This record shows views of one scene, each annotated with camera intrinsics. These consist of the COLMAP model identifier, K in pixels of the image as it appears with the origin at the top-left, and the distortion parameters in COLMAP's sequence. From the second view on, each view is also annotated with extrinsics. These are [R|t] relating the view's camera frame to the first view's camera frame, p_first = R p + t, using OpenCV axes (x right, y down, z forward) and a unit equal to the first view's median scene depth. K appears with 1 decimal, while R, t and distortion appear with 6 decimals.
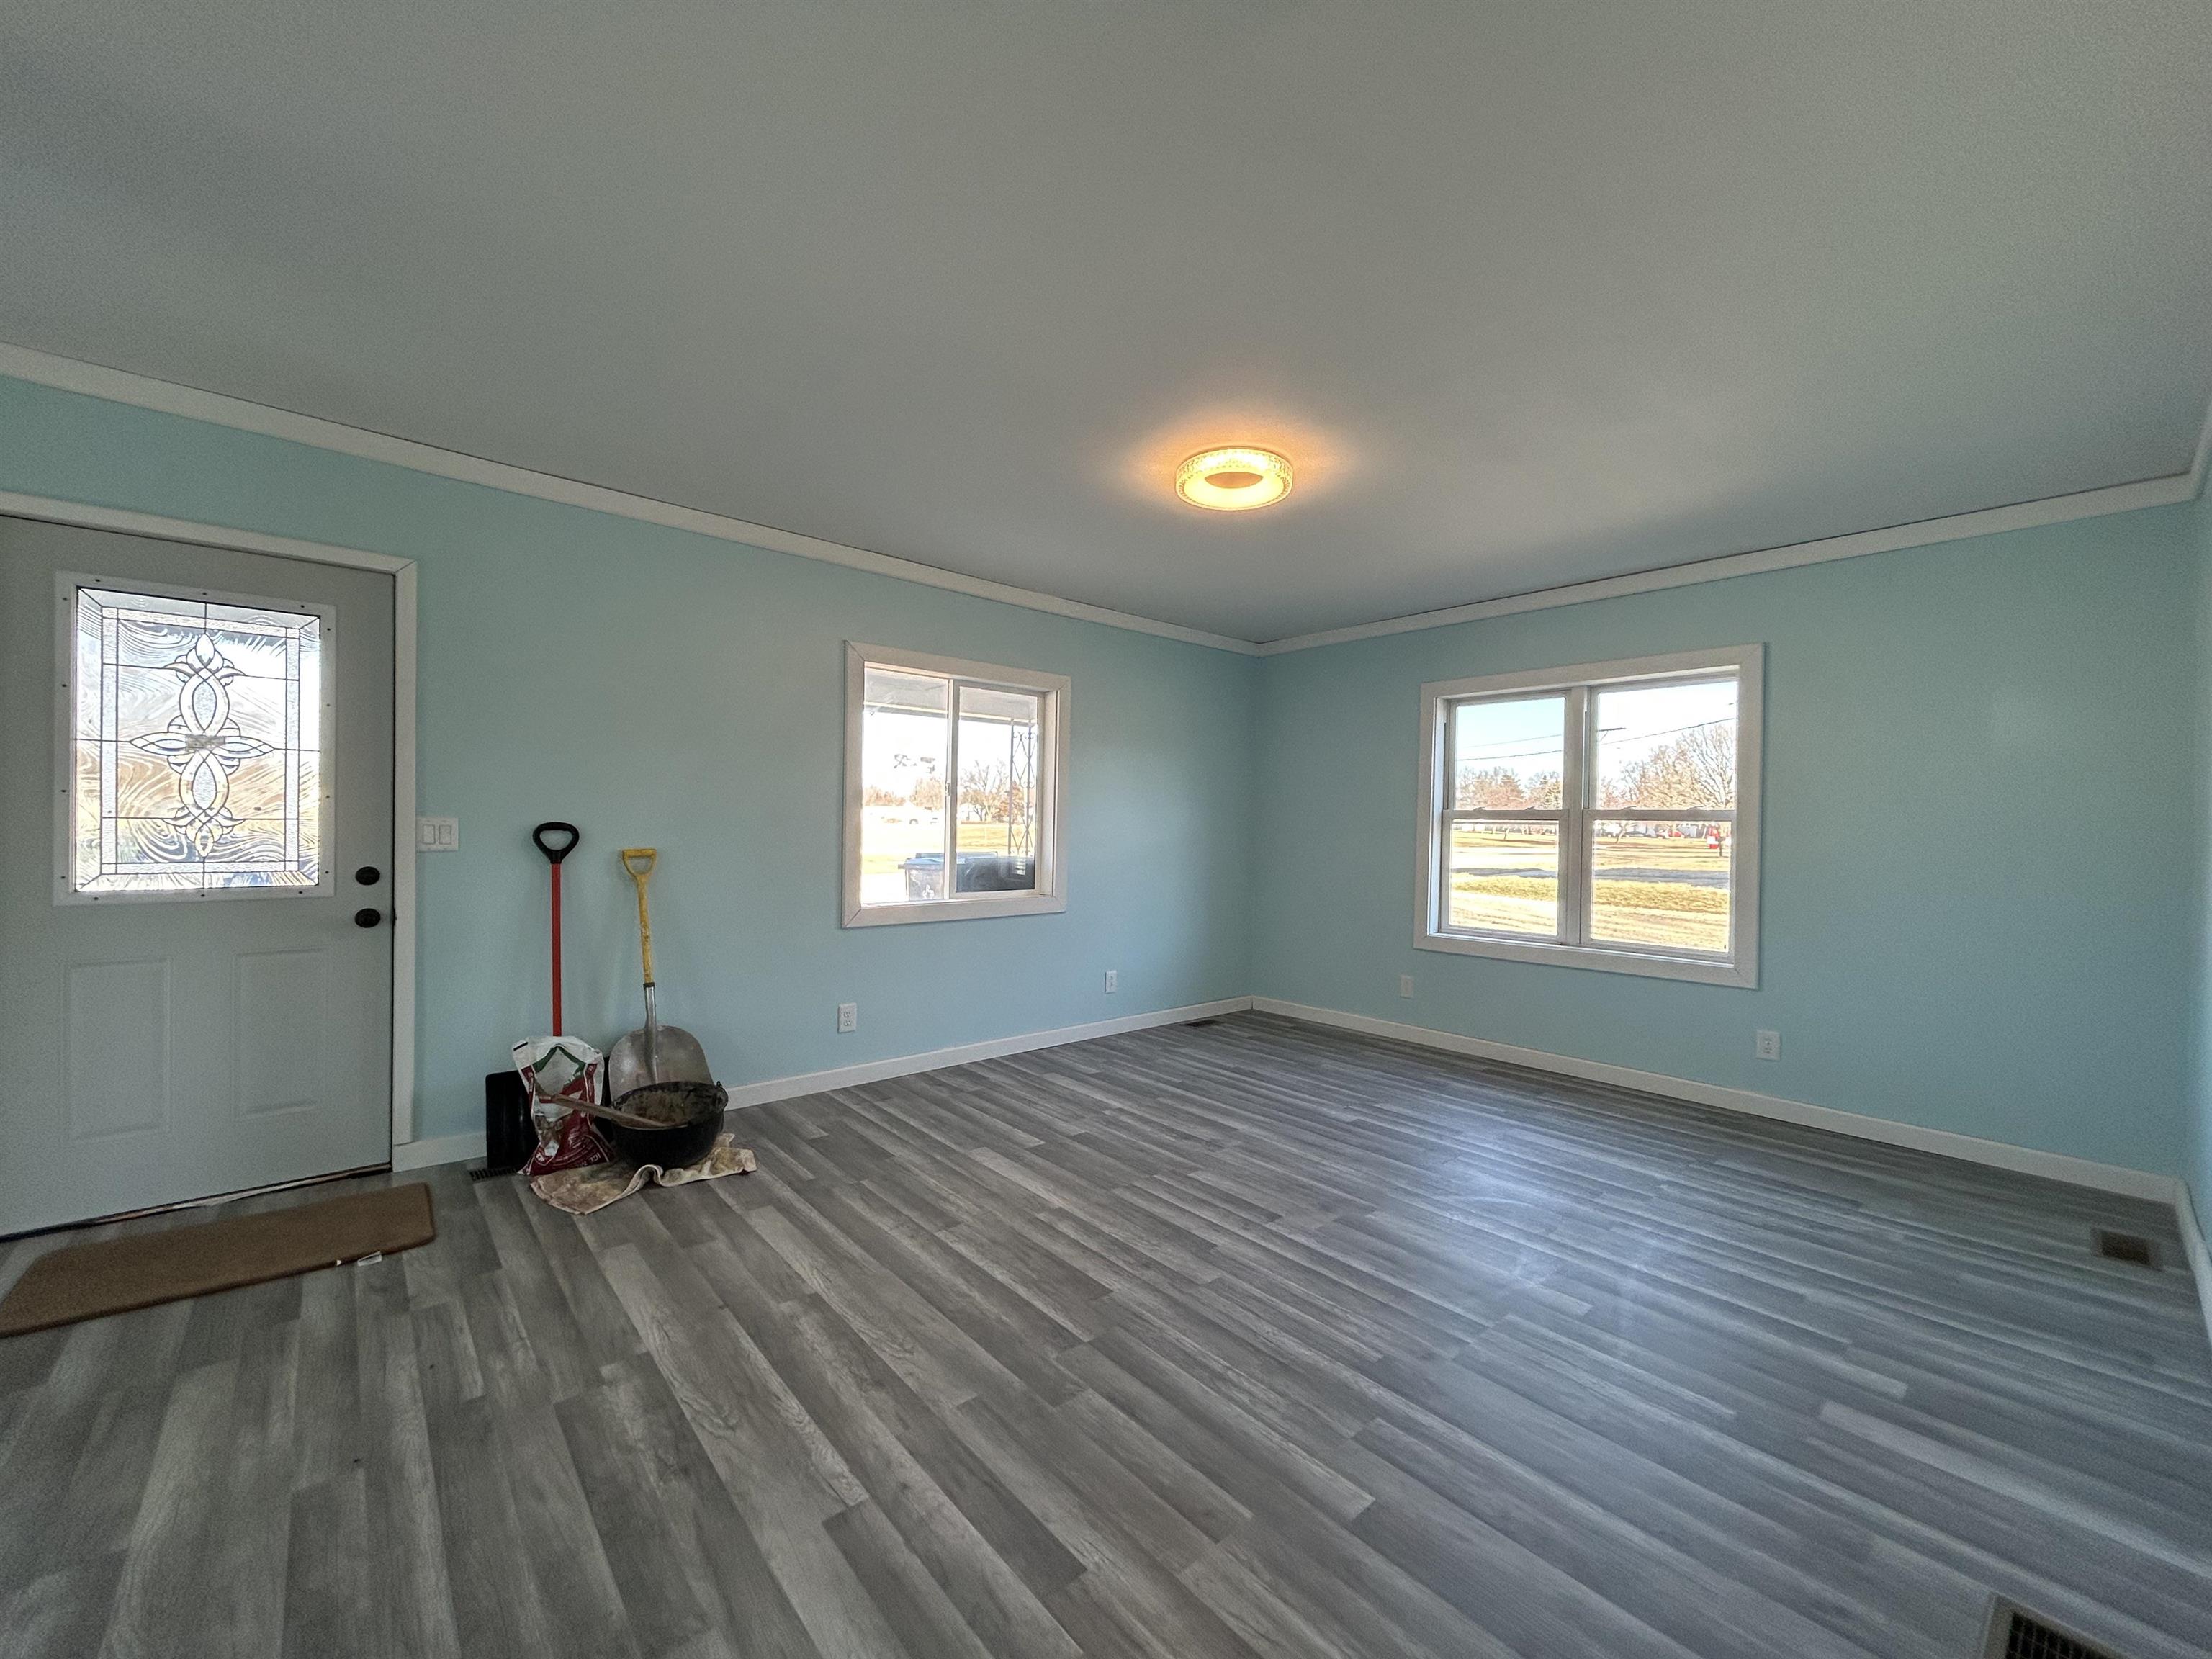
lens RADIAL K [[876.3, 0, 1106.0], [0, 876.3, 829.5], [0, 0, 1]] dist [-0.000822, -0.000109]
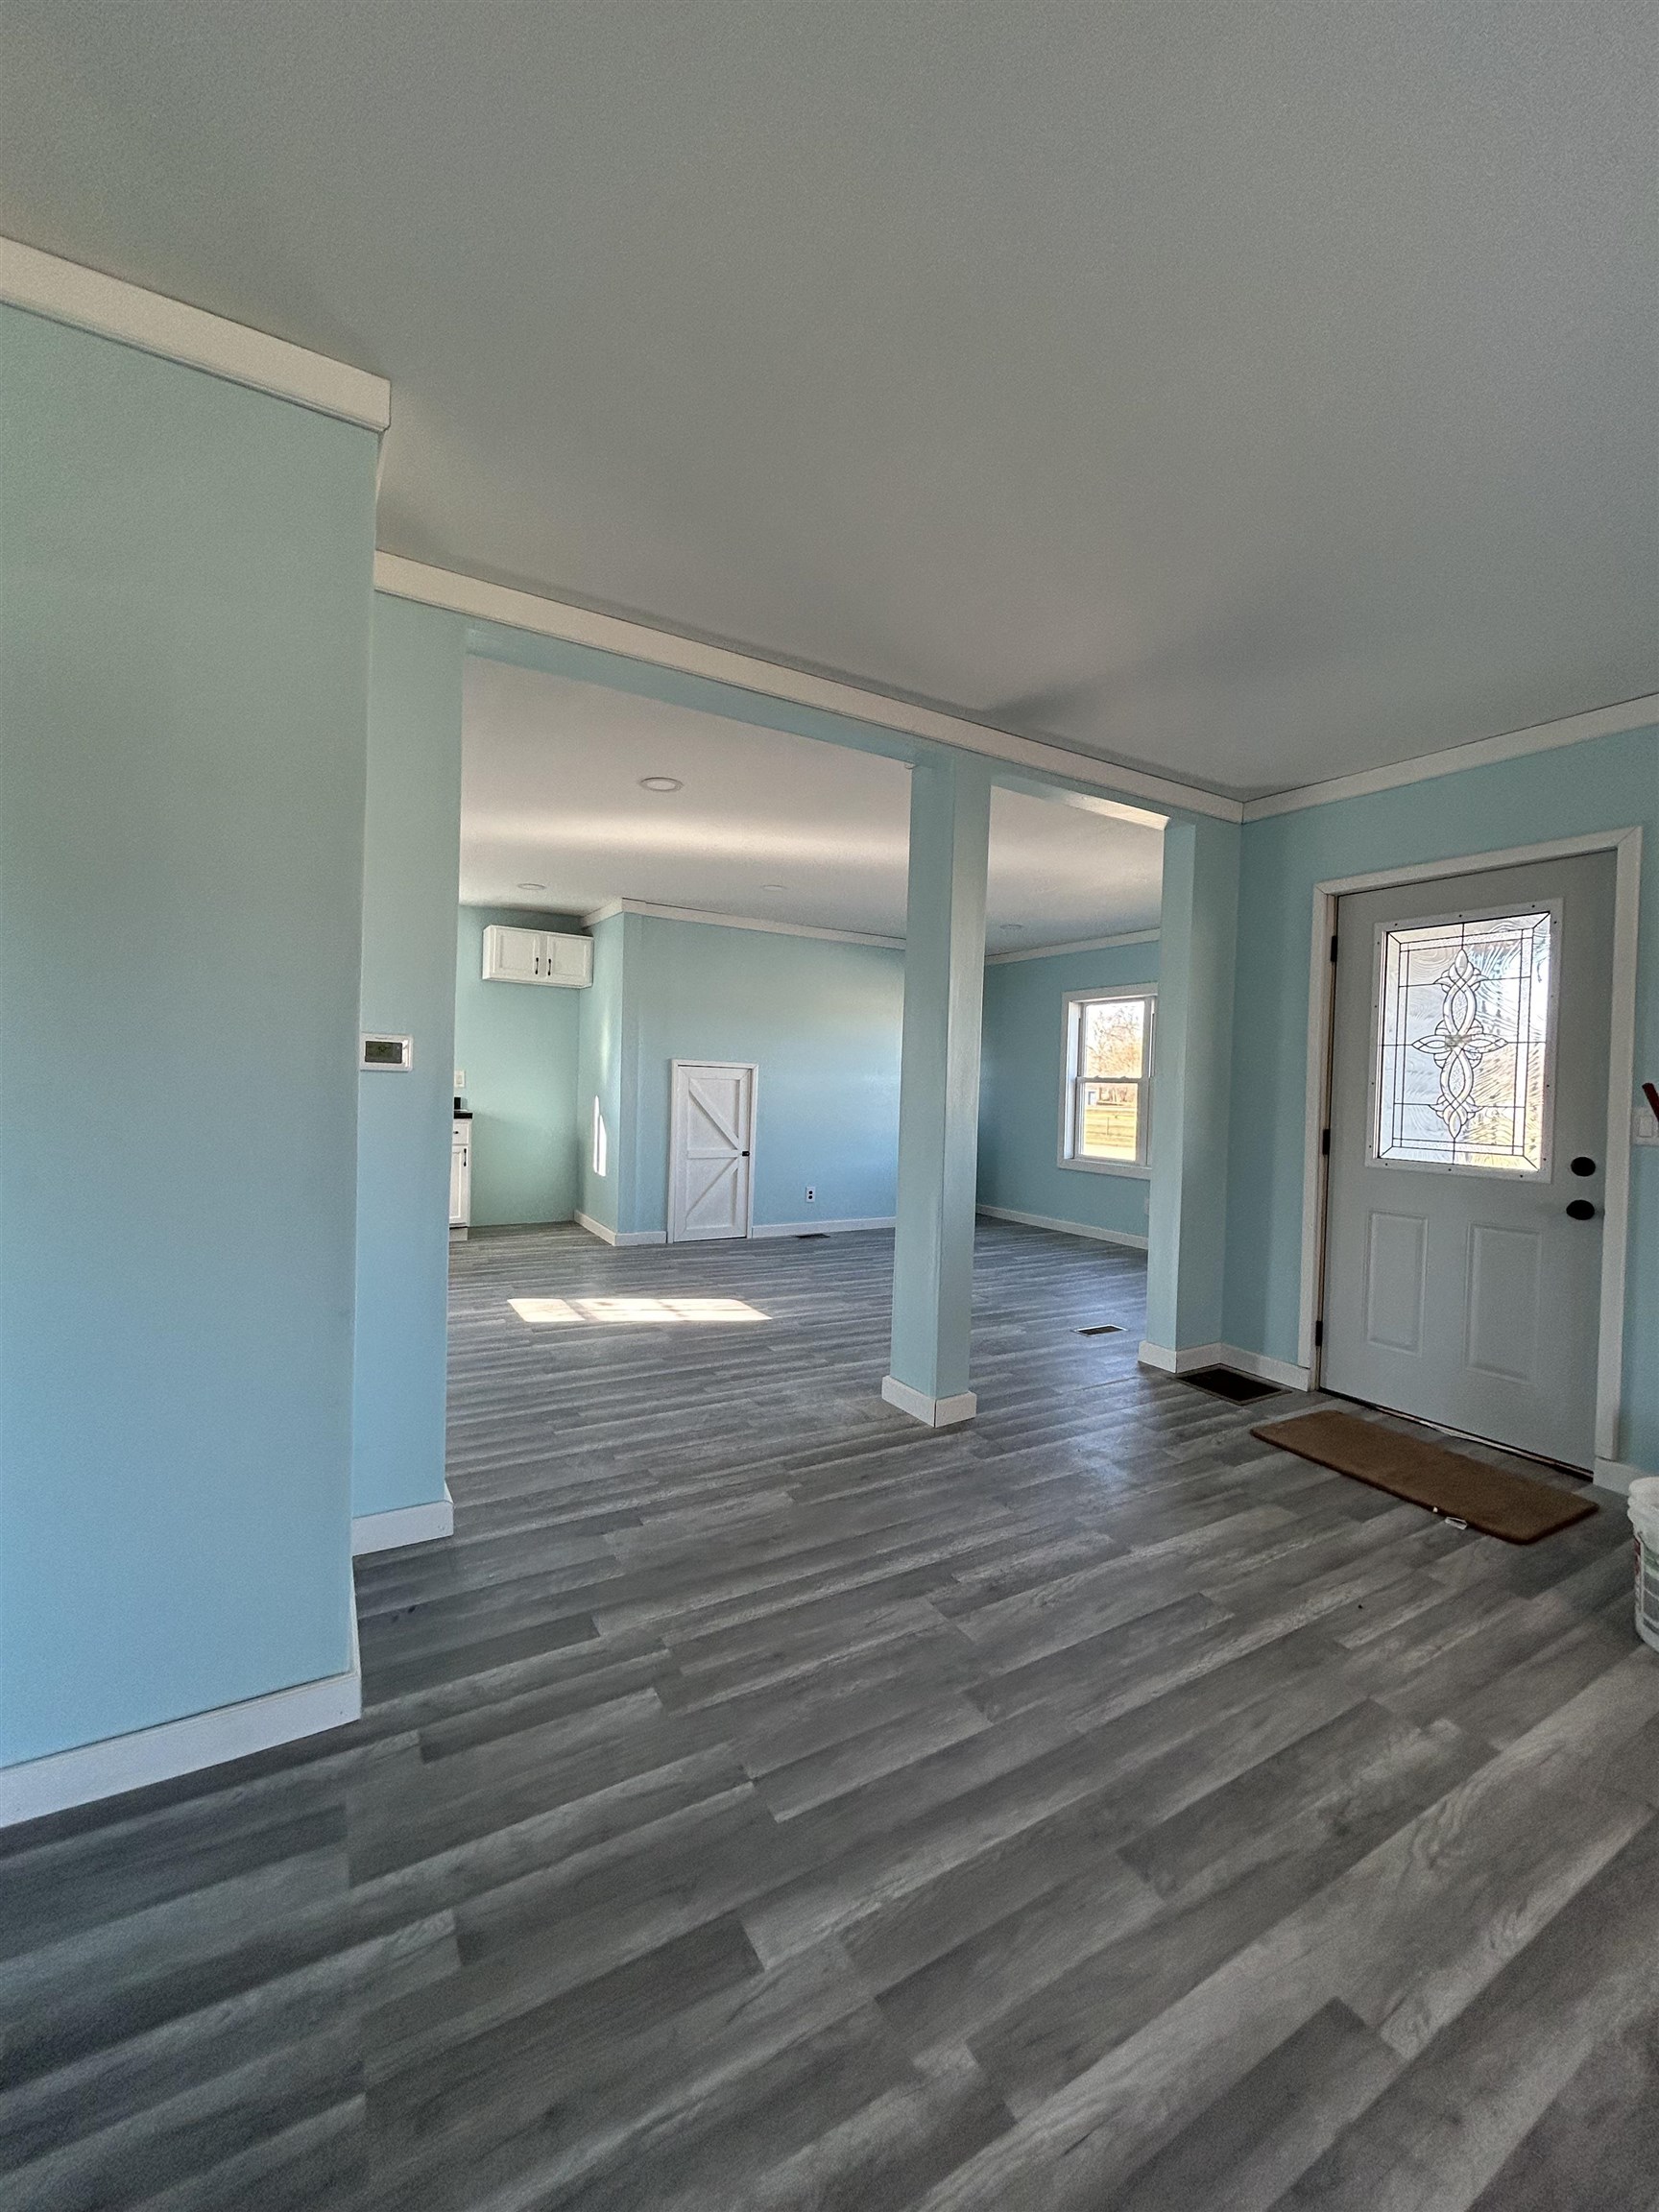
lens RADIAL K [[876.3, 0, 824.4], [0, 876.3, 1107.3], [0, 0, 1]] dist [-0.000822, -0.000109]
pose [[-0.192066, 0.002397, -0.981379, 0.325167], [-0.041885, 0.999066, 0.010638, 0.014200], [0.980488, 0.043148, -0.191786, 0.427137]]
